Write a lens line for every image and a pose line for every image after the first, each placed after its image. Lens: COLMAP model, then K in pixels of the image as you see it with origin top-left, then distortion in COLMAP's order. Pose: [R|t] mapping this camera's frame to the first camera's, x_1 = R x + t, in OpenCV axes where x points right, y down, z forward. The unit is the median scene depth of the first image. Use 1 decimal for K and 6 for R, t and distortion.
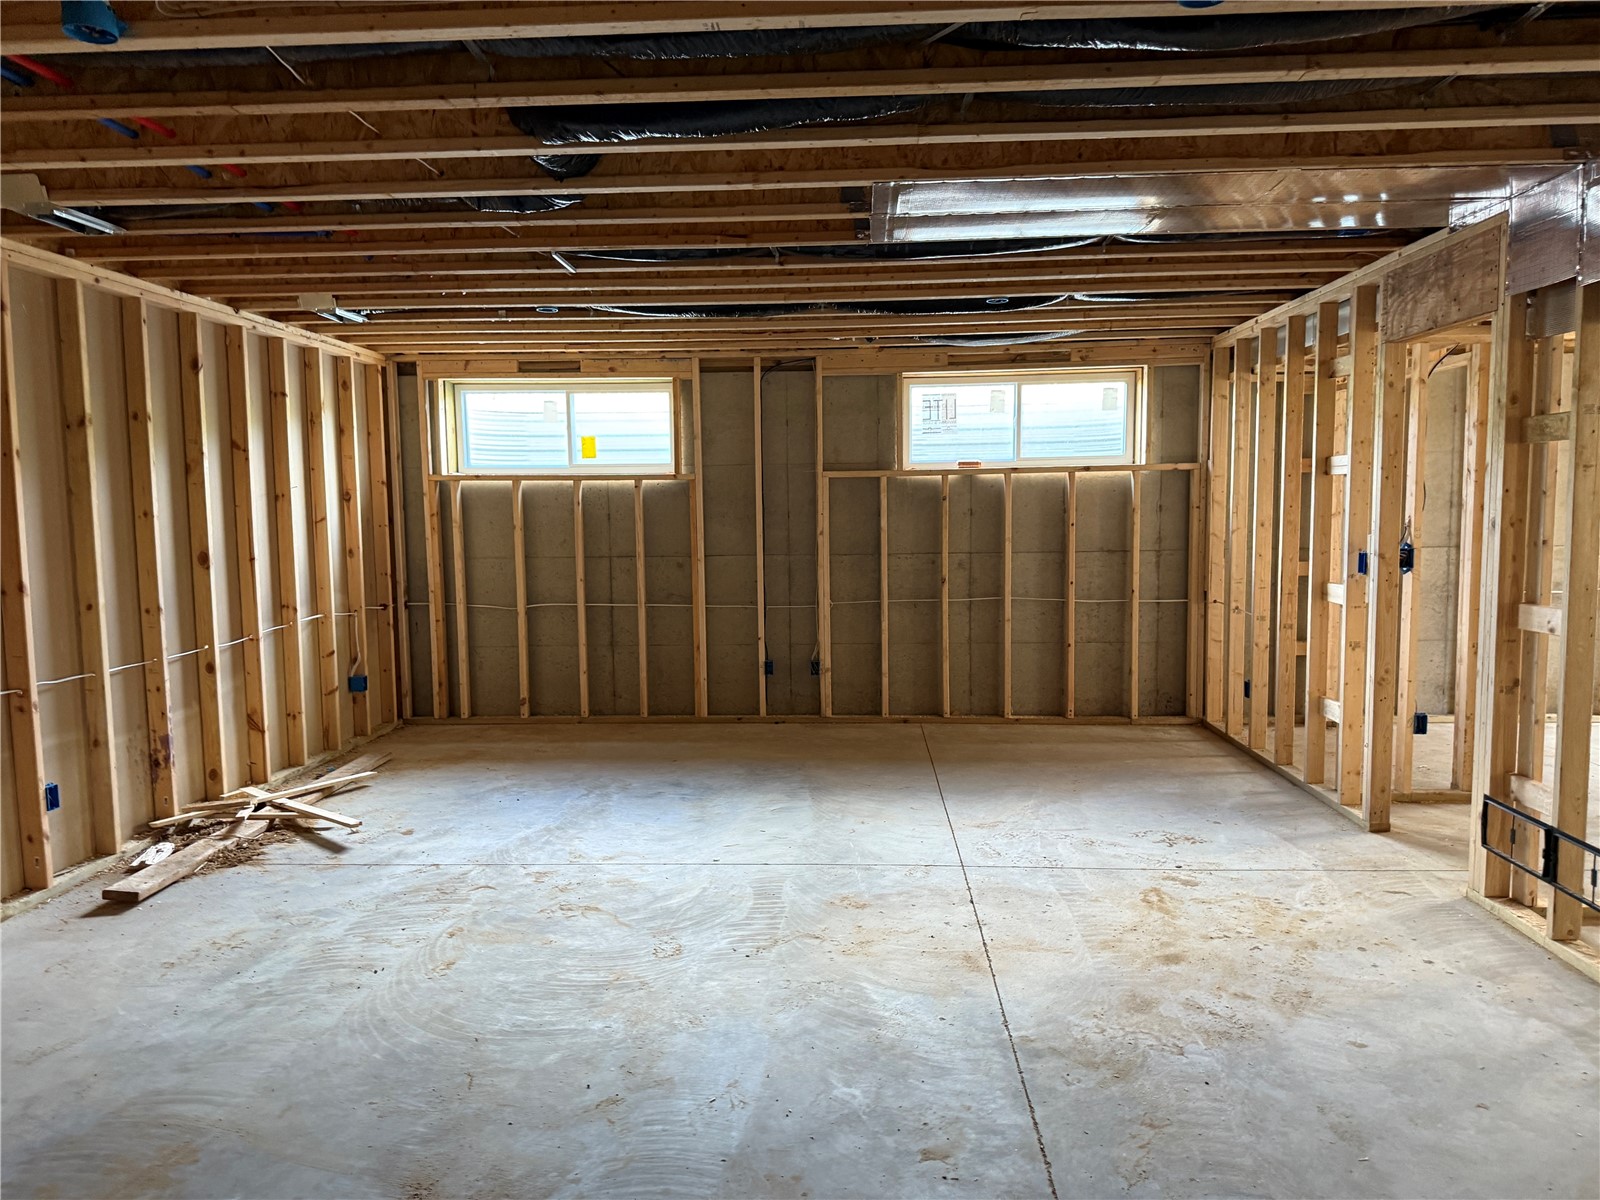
lens RADIAL K [[1114.8, 0, 800.4], [0, 1114.8, 601.1], [0, 0, 1]] dist [-0.005848, -0.003761]
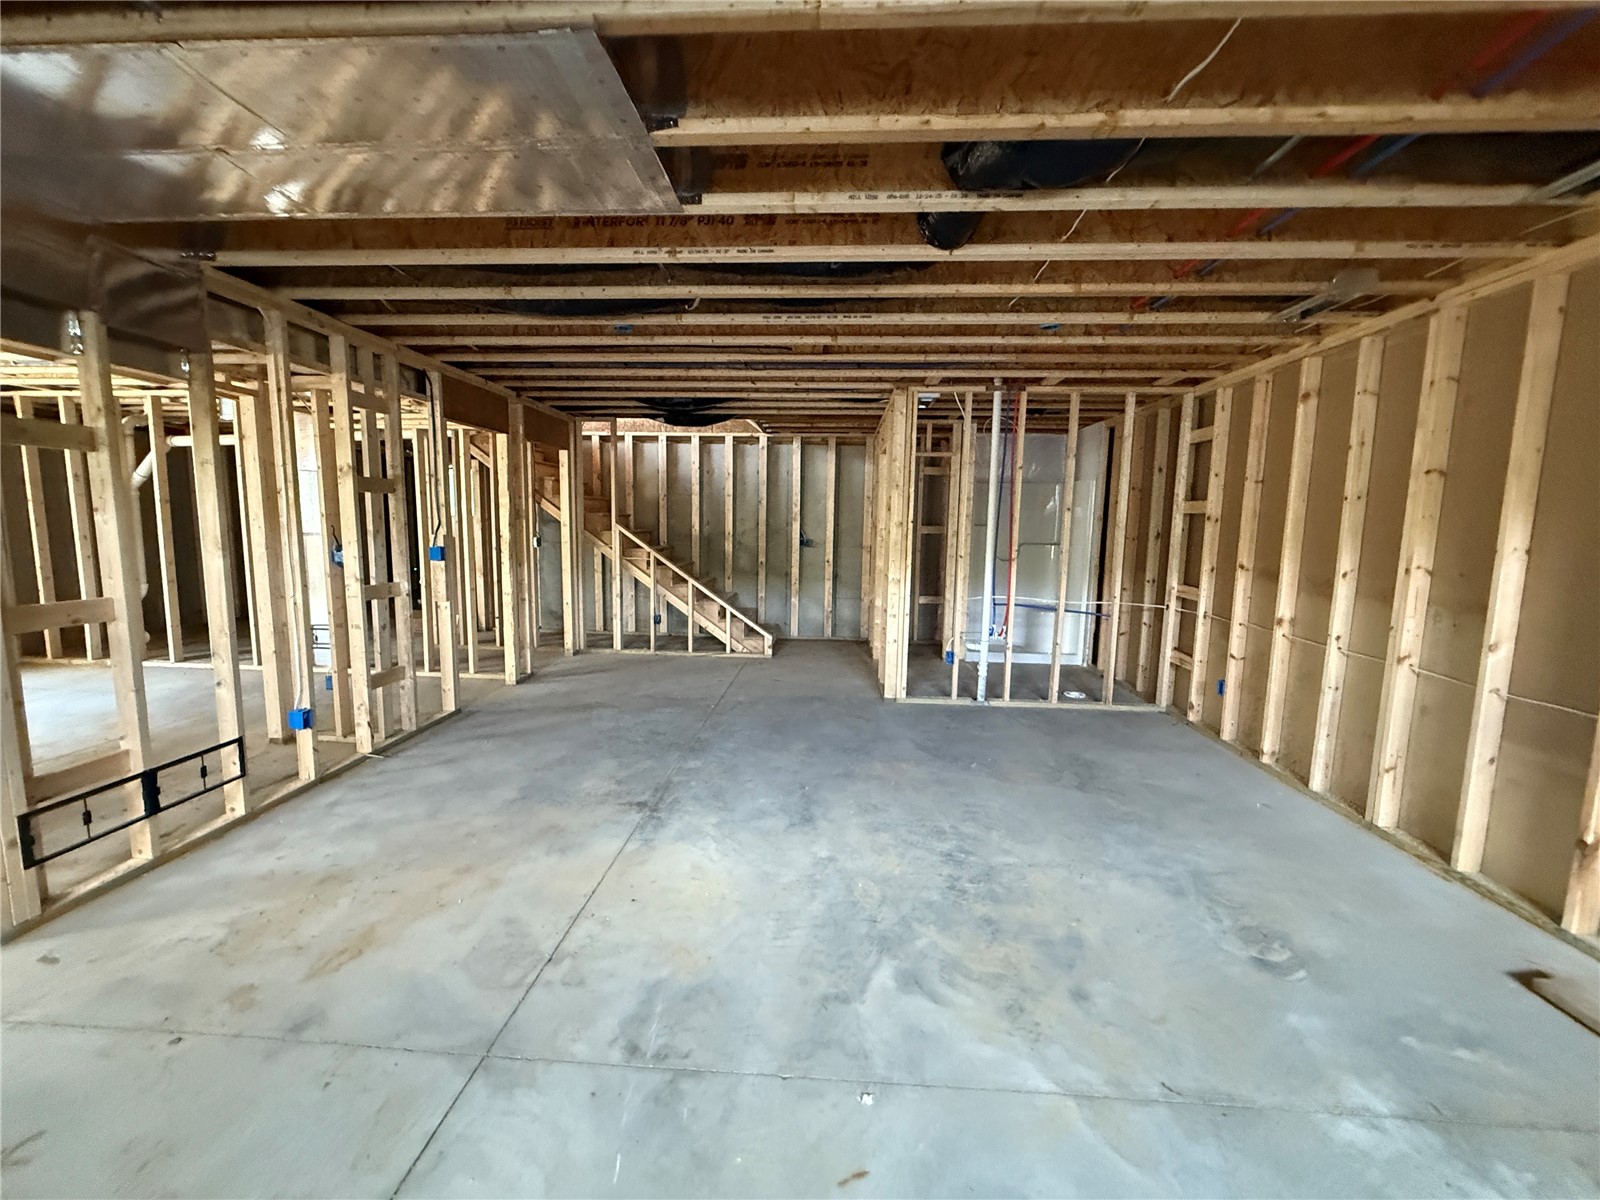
lens RADIAL K [[643.8, 0, 798.5], [0, 643.8, 598.4], [0, 0, 1]] dist [-0.000181, -0.000016]
pose [[-0.999966, -0.003255, 0.007633, -0.050312], [-0.001600, 0.978237, 0.207483, -0.127000], [-0.008142, 0.207463, -0.978209, 1.555588]]
